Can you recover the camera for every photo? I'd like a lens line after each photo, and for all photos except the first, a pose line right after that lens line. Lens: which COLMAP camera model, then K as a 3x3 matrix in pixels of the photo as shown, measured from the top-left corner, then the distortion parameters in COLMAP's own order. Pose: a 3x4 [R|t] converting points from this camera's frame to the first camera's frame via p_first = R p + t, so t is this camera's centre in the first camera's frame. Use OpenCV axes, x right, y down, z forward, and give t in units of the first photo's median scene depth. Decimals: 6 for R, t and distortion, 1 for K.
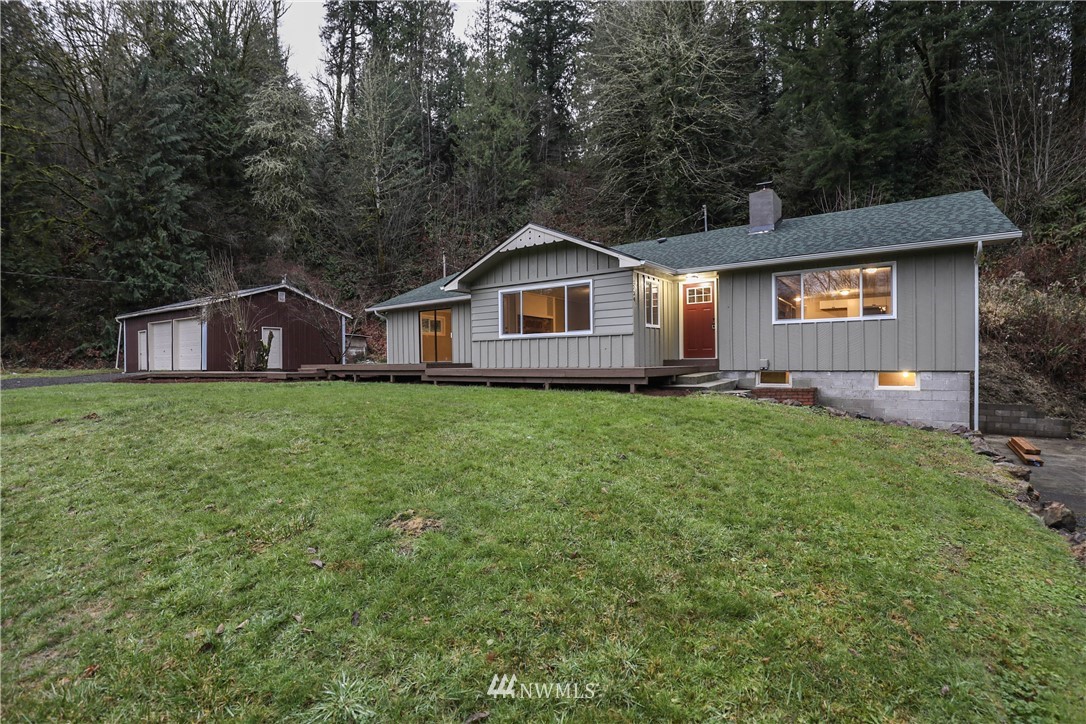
lens RADIAL K [[509.4, 0, 543.7], [0, 509.4, 368.9], [0, 0, 1]] dist [-0.031974, 0.006469]
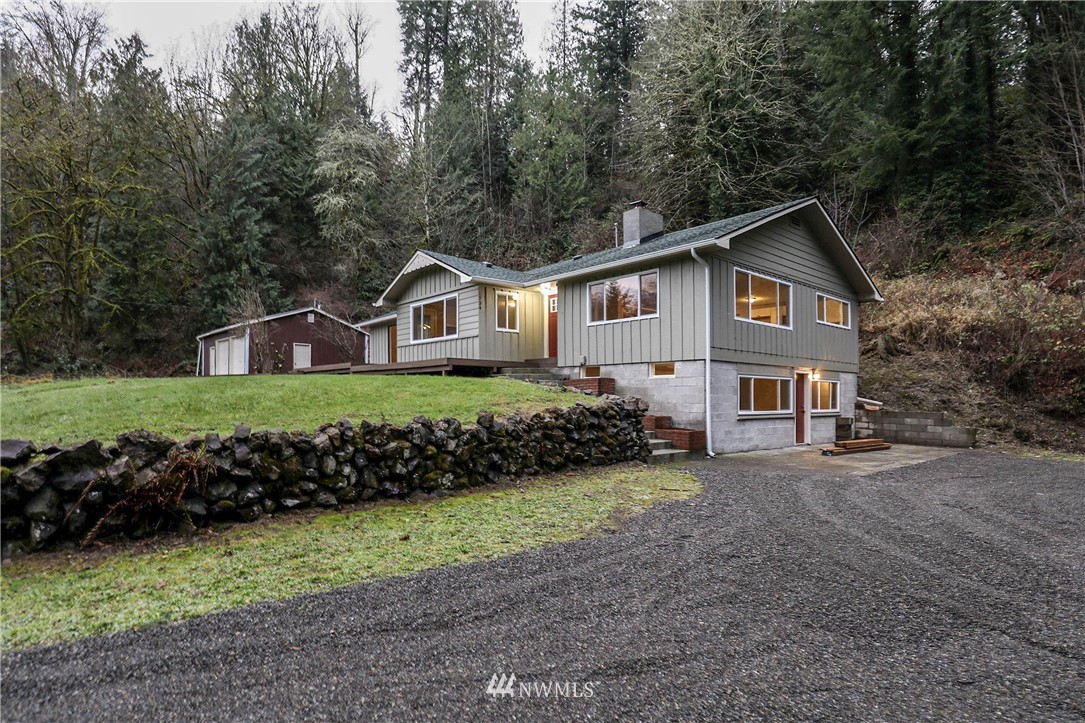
lens RADIAL K [[557.7, 0, 513.9], [0, 557.7, 401.6], [0, 0, 1]] dist [-0.017682, -0.002922]
pose [[0.966606, 0.021648, -0.255351, 0.179963], [-0.021673, 0.999761, 0.002715, 0.025667], [0.255349, 0.002910, 0.966845, -0.088398]]
